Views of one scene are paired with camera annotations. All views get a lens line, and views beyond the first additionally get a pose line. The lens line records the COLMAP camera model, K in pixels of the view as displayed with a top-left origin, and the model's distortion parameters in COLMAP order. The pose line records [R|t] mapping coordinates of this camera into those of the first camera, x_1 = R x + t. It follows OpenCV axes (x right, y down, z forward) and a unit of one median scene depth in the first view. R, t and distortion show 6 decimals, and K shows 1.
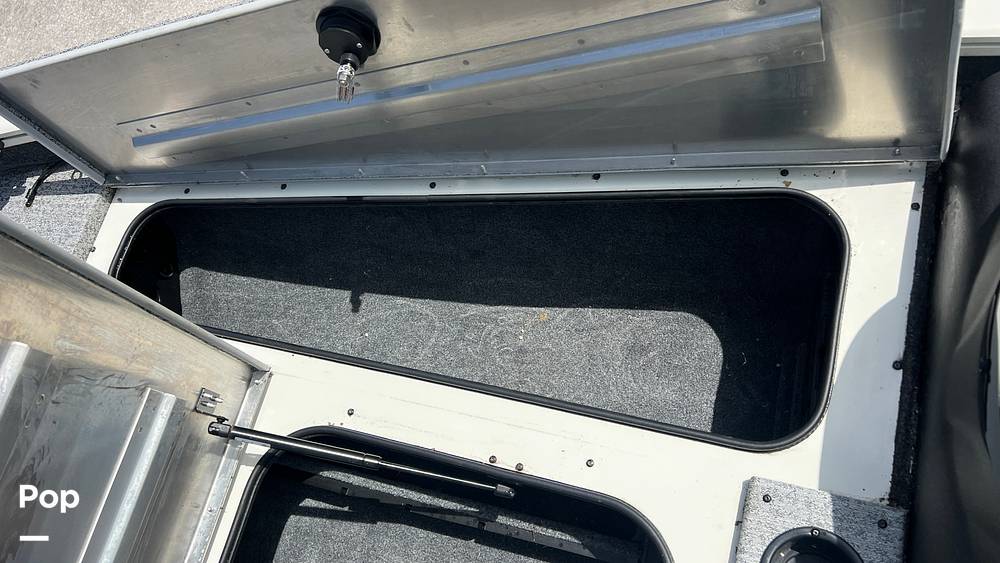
lens RADIAL K [[749.0, 0, 507.1], [0, 749.0, 276.3], [0, 0, 1]] dist [0.058842, -0.075160]
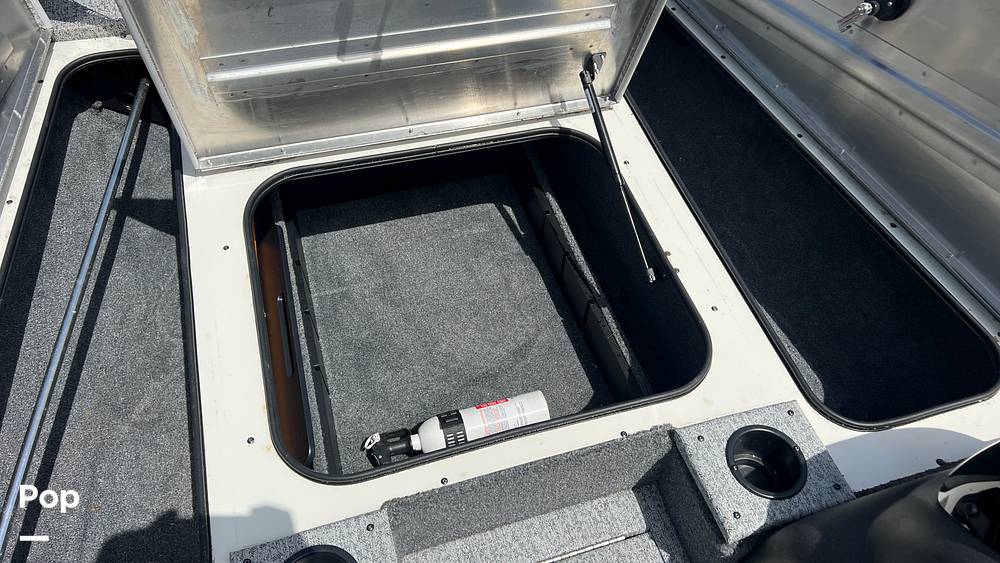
lens RADIAL K [[749.0, 0, 504.1], [0, 749.0, 274.9], [0, 0, 1]] dist [0.058842, -0.075160]
pose [[0.495377, 0.833753, -0.243838, 0.151179], [-0.861160, 0.508196, -0.011849, 0.415529], [0.114039, 0.215853, 0.969744, -0.236573]]
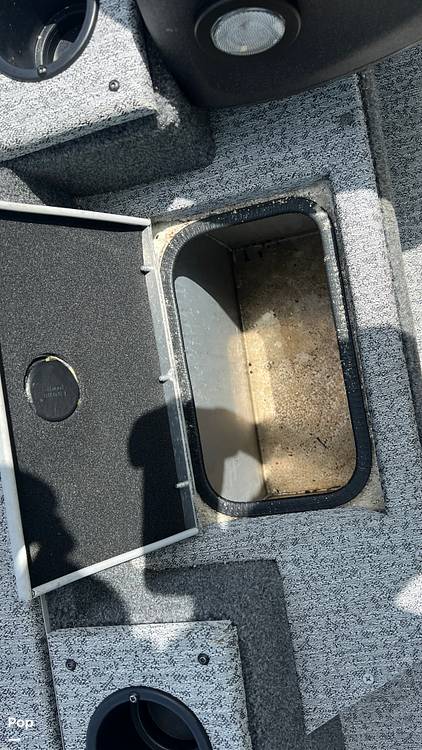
lens RADIAL K [[660.9, 0, 209.5], [0, 660.9, 374.4], [0, 0, 1]] dist [0.014529, -0.007958]
pose [[0.919568, -0.392685, 0.013923, 0.266640], [0.373524, 0.884597, 0.279228, 0.391571], [-0.121965, -0.251569, 0.960124, 0.154747]]
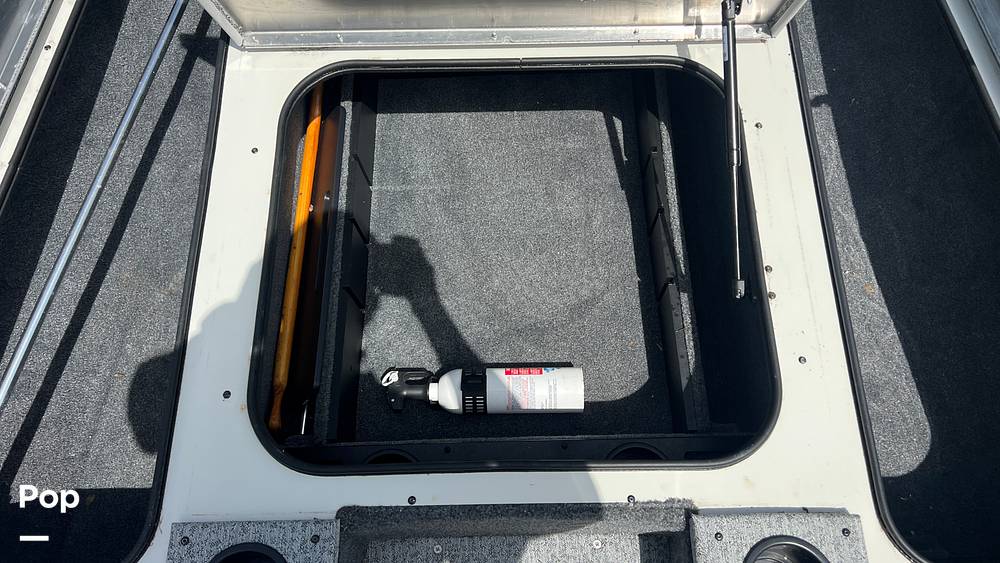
lens RADIAL K [[749.0, 0, 507.3], [0, 749.0, 270.6], [0, 0, 1]] dist [0.058842, -0.075160]
pose [[0.266697, 0.960804, -0.075689, -0.026942], [-0.920351, 0.277202, 0.275885, 0.228547], [0.286052, -0.003918, 0.958206, -0.073283]]
